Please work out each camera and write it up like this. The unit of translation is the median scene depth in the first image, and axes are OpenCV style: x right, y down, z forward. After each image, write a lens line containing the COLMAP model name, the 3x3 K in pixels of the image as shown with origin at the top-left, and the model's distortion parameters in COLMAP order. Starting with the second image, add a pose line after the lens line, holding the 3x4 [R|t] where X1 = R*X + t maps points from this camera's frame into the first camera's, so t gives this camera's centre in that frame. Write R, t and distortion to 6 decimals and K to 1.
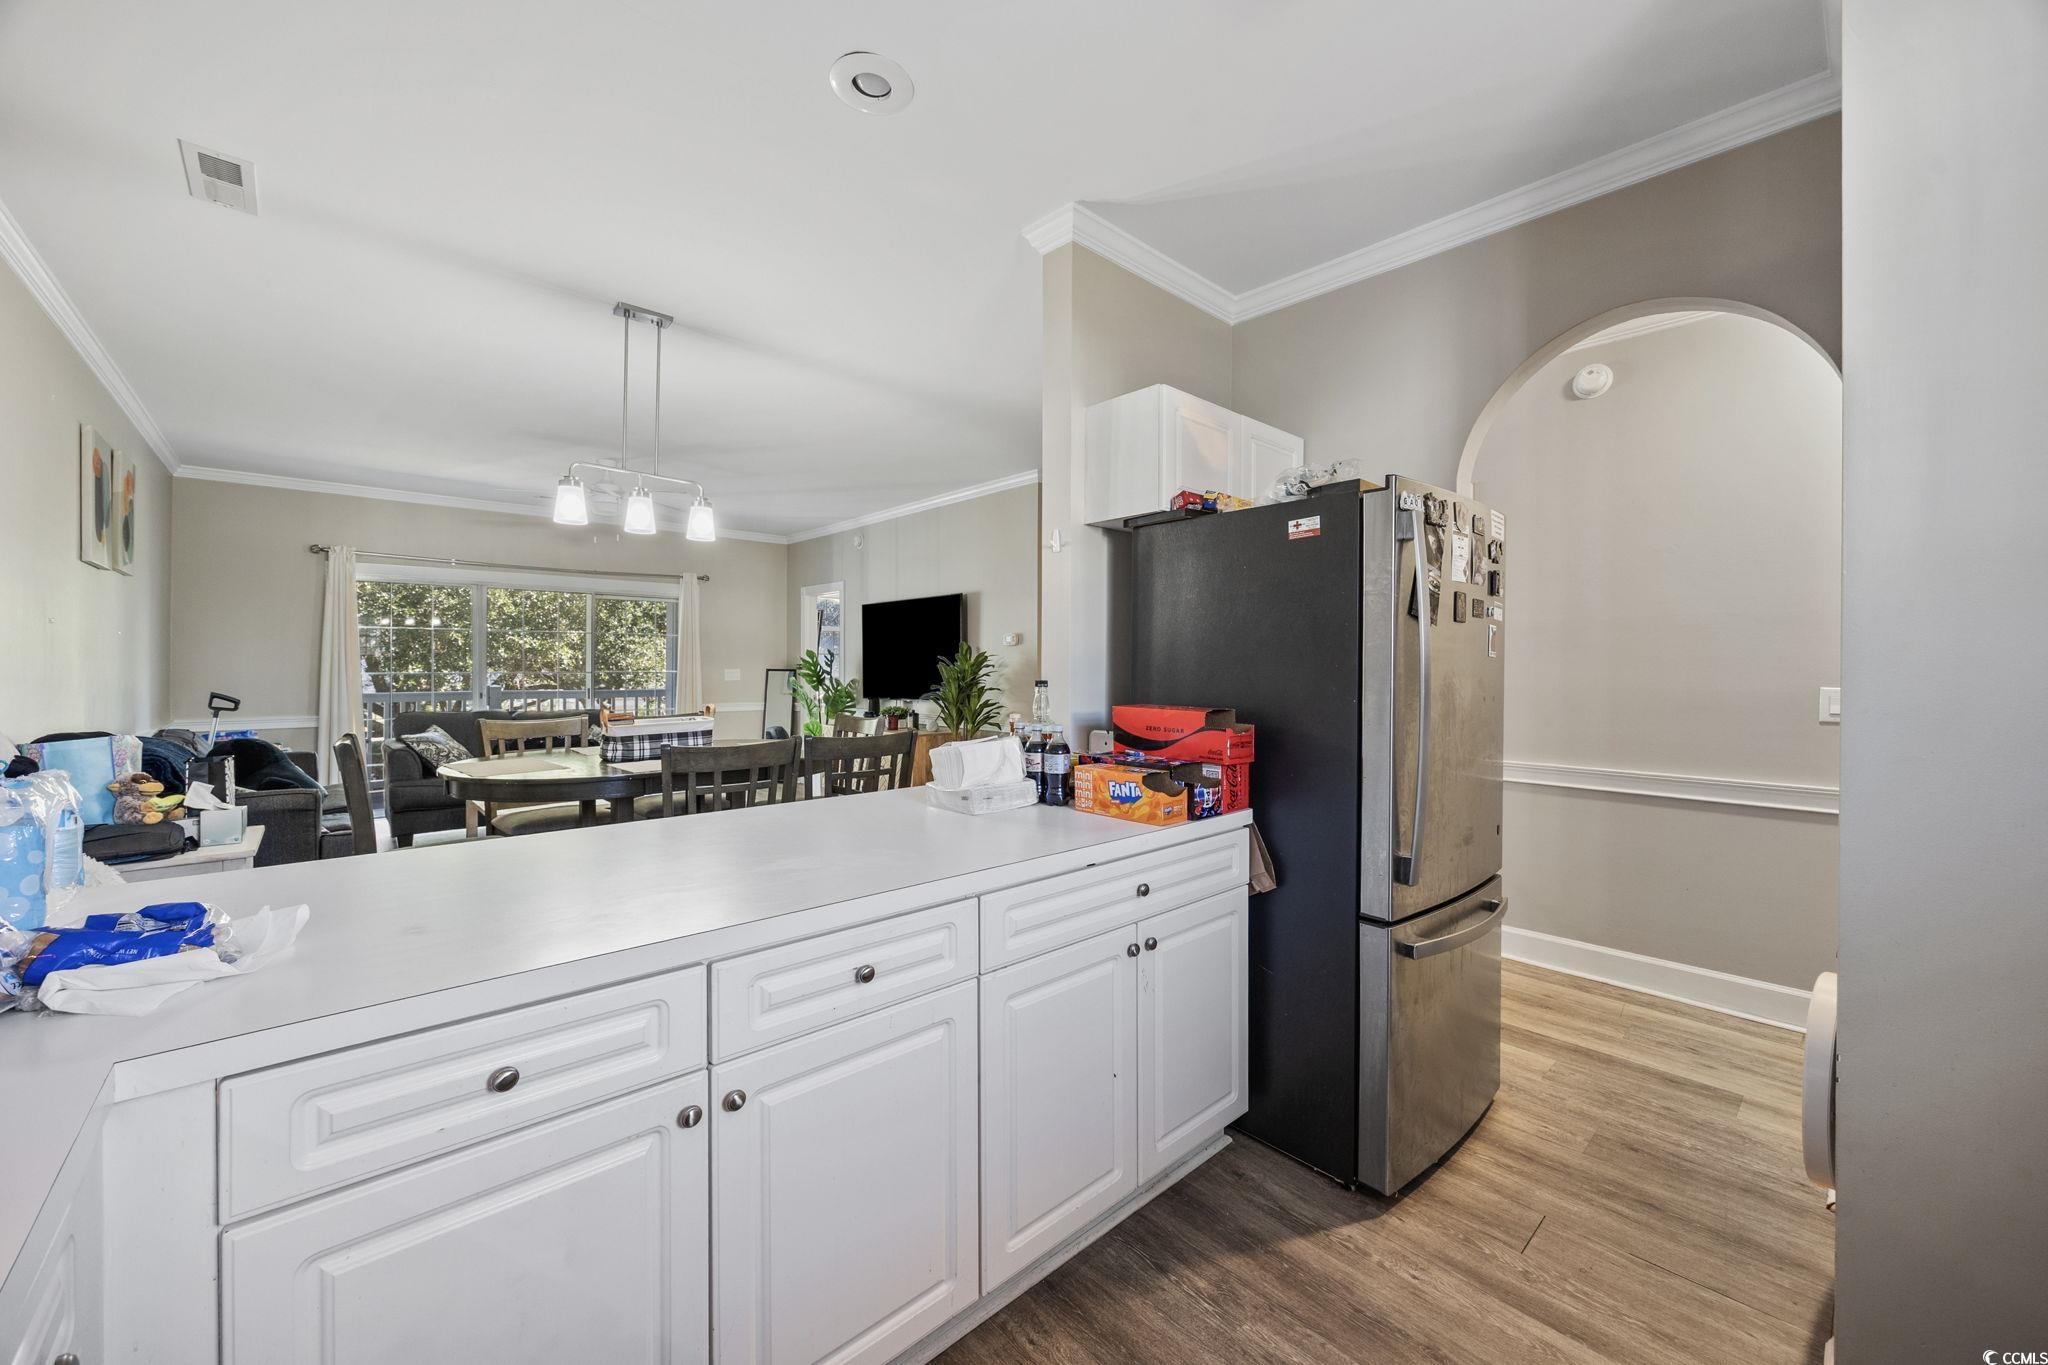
lens RADIAL K [[784.8, 0, 1031.6], [0, 784.8, 668.9], [0, 0, 1]] dist [-0.000746, 0.000030]
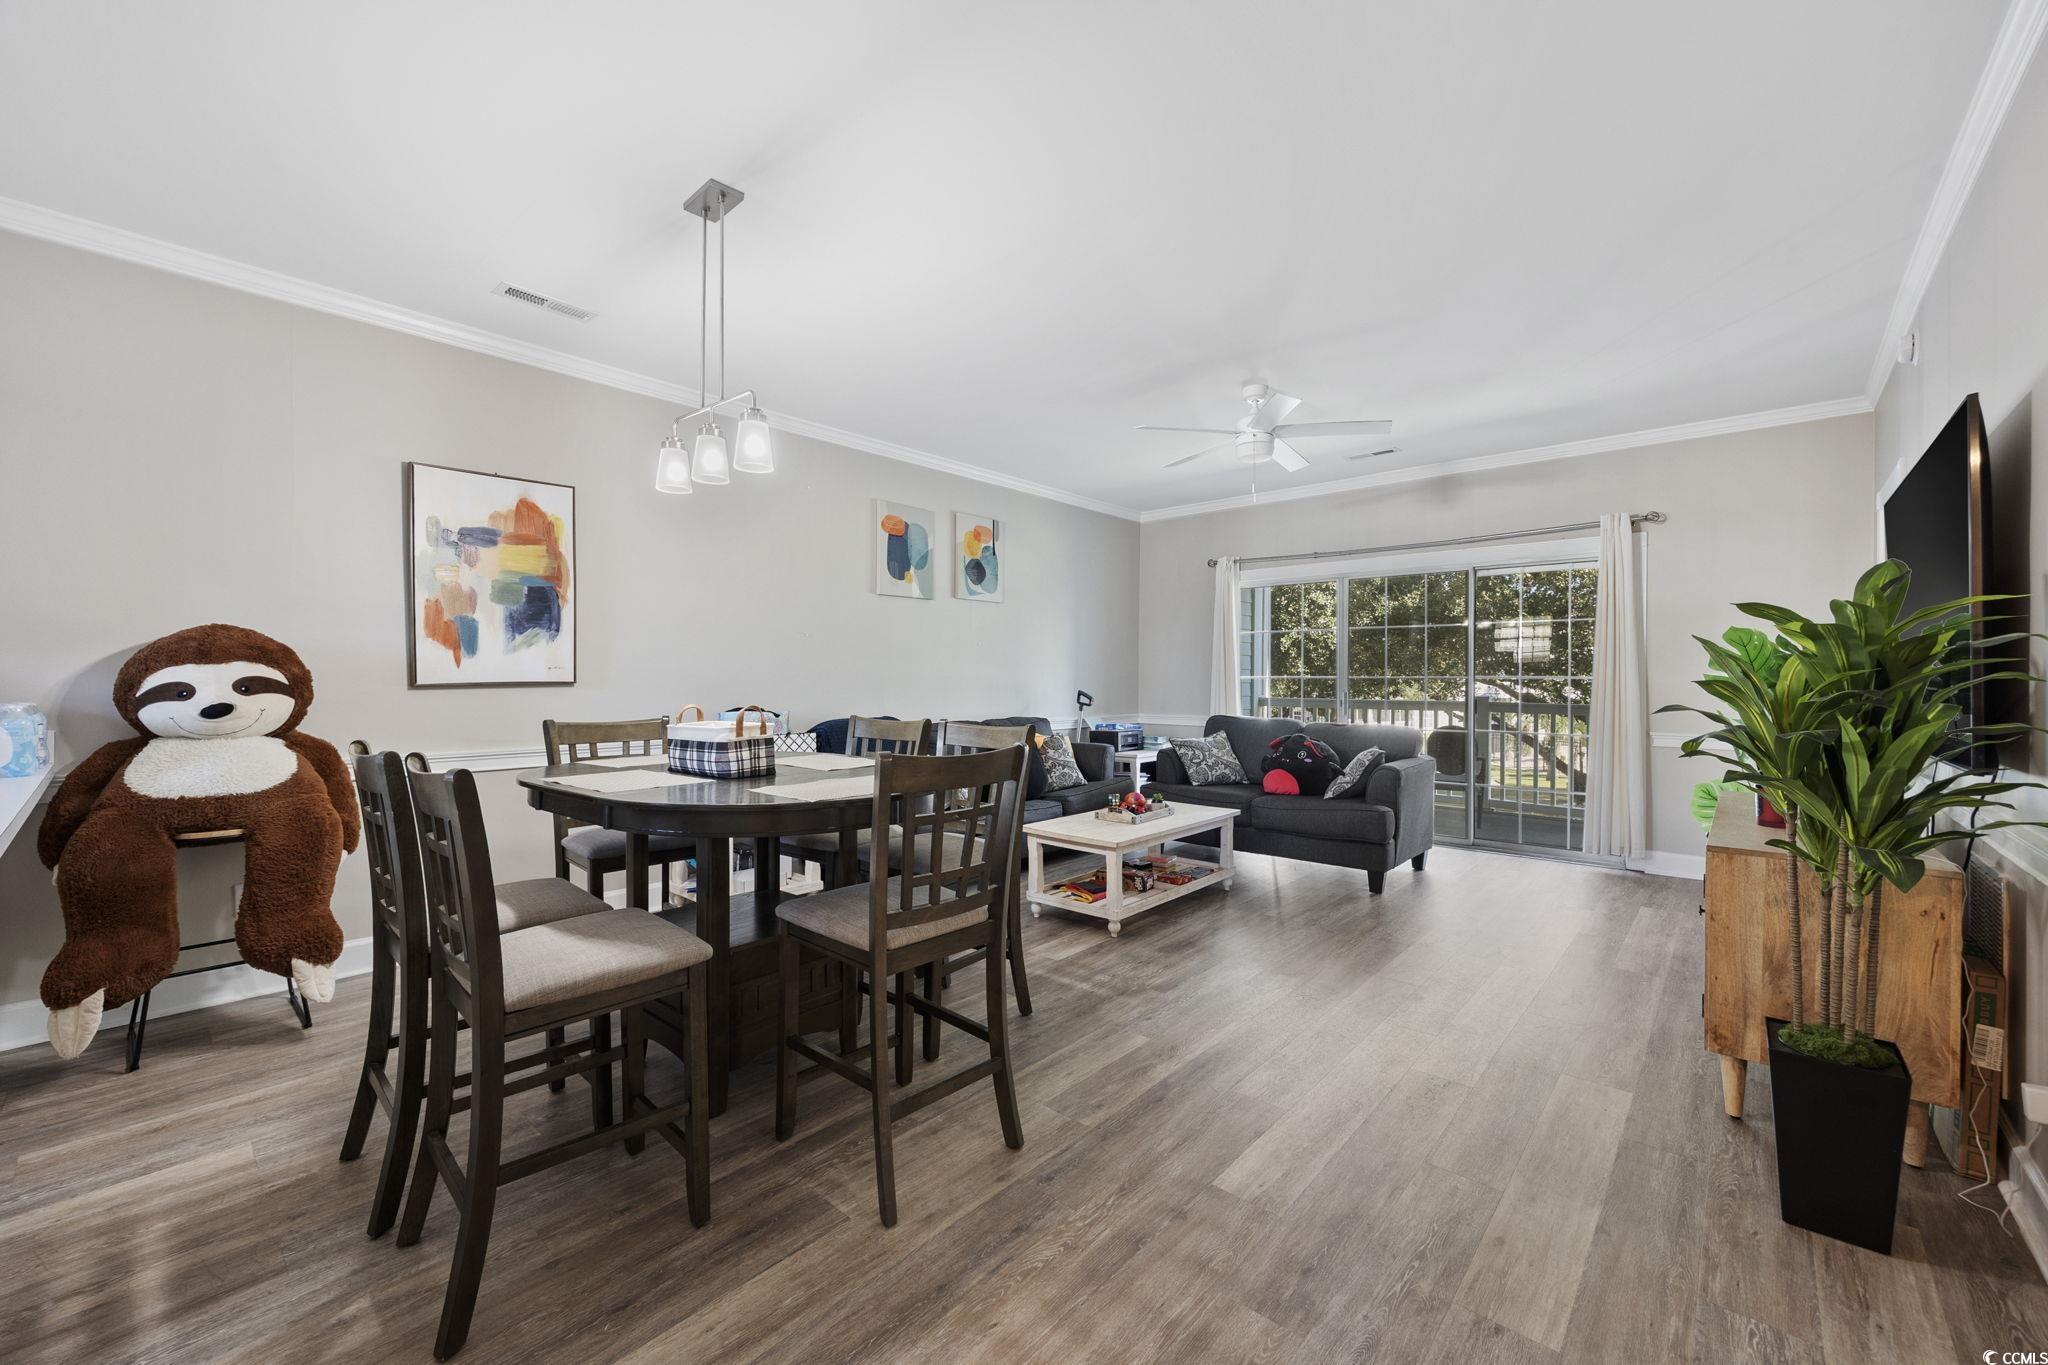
lens RADIAL K [[806.3, 0, 1047.7], [0, 806.3, 682.8], [0, 0, 1]] dist [-0.000865, -0.000087]
pose [[0.118575, 0.005687, -0.992929, 0.206888], [-0.006783, 0.999965, 0.004917, 0.012058], [0.992922, 0.006152, 0.118609, 0.799625]]
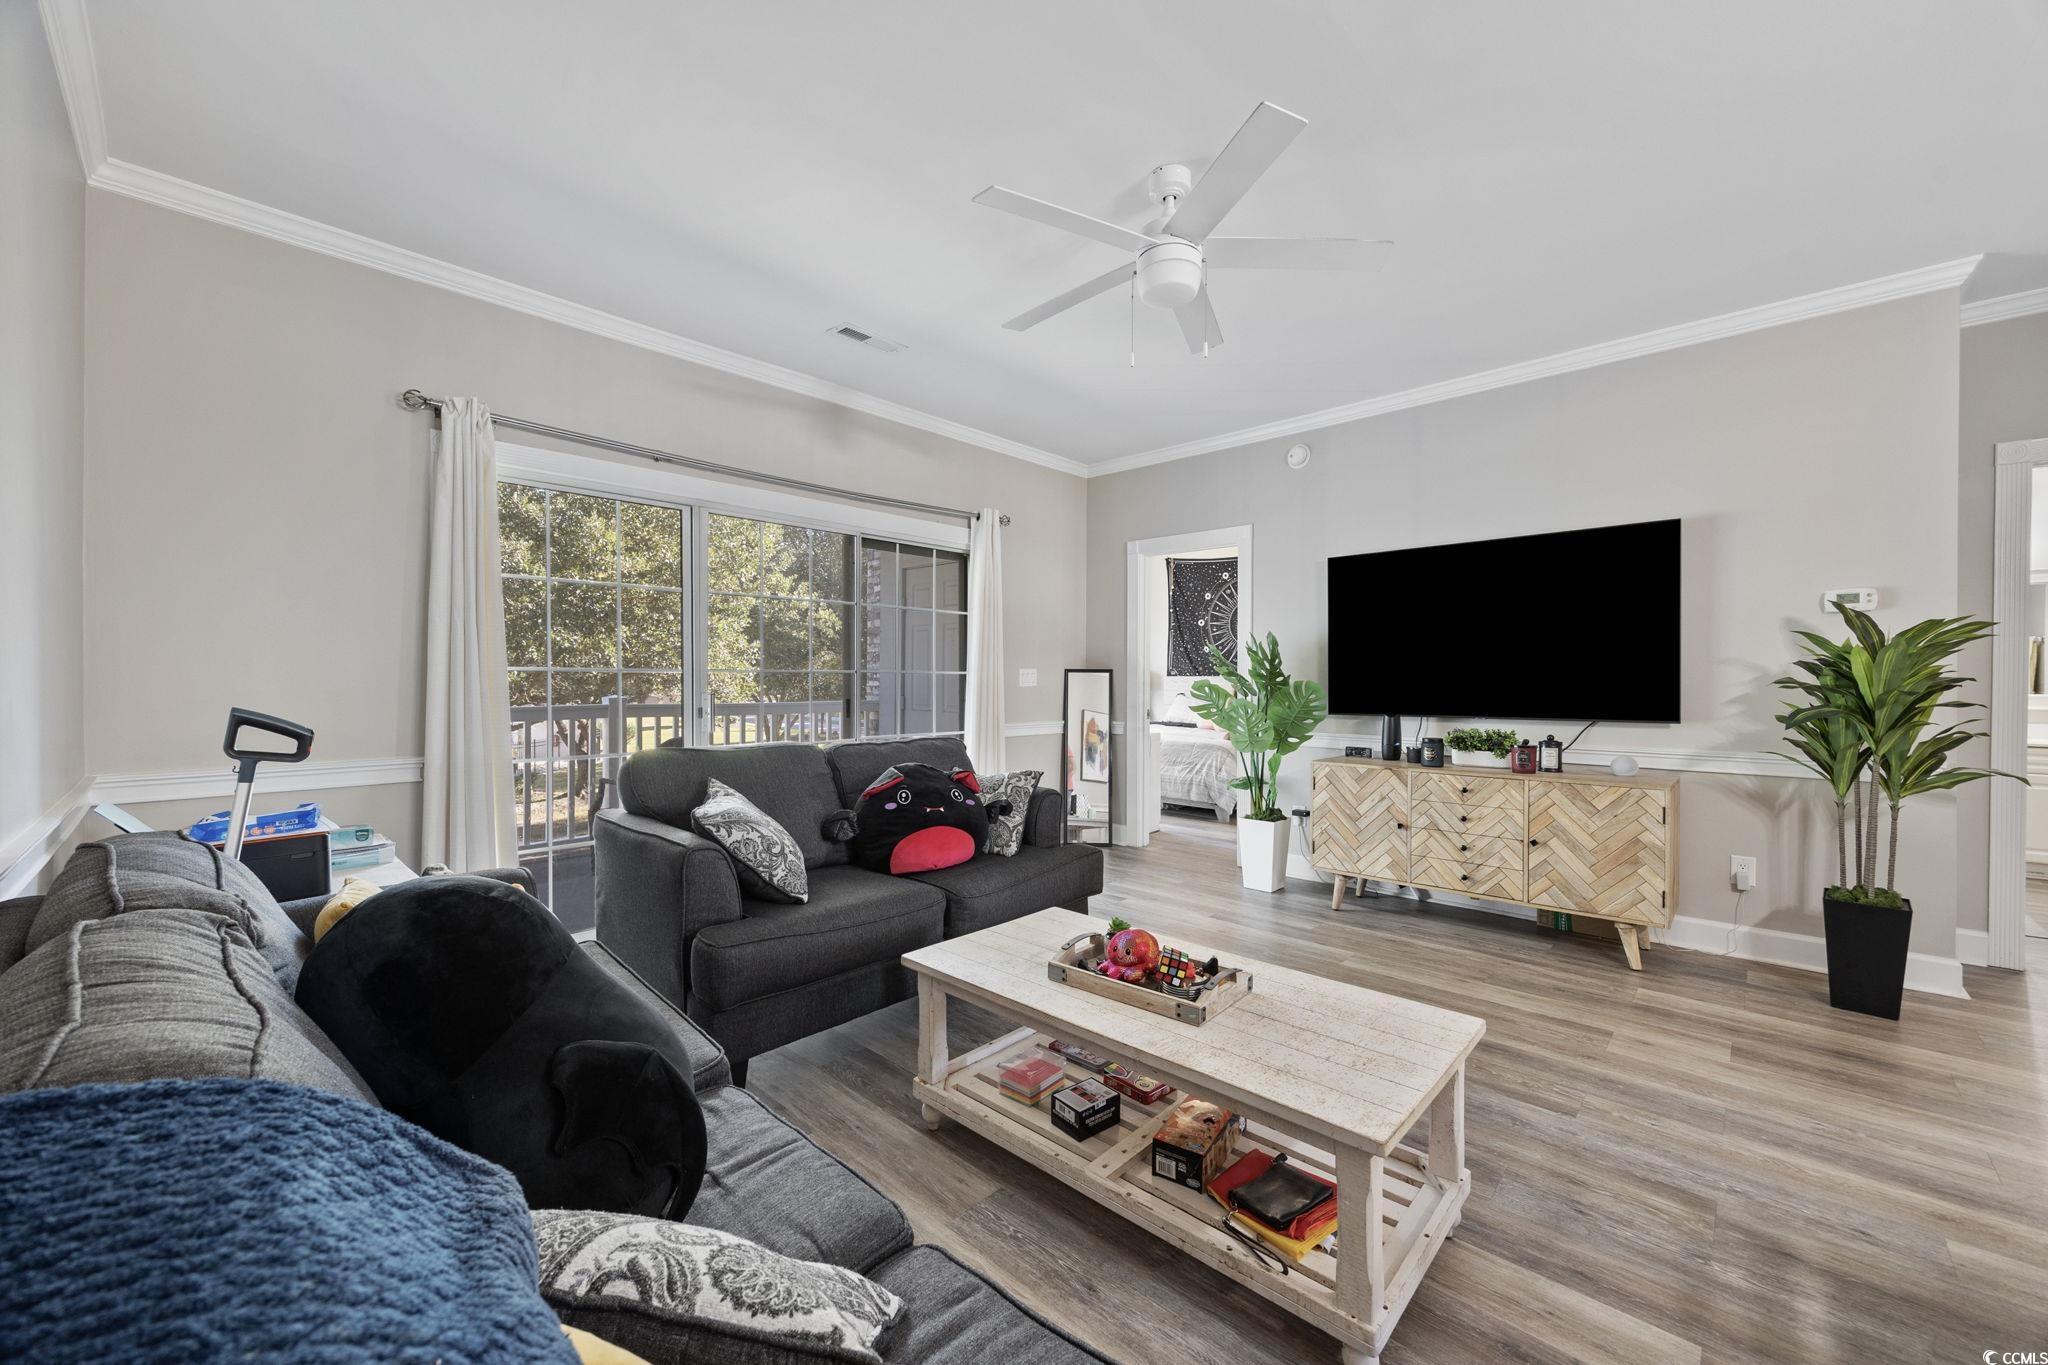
lens RADIAL K [[776.4, 0, 1035.2], [0, 776.4, 676.4], [0, 0, 1]] dist [-0.002258, -0.000048]
pose [[0.996435, -0.001239, 0.084359, -0.731075], [0.001879, 0.999970, -0.007505, 0.019373], [-0.084347, 0.007637, 0.996407, 0.639967]]
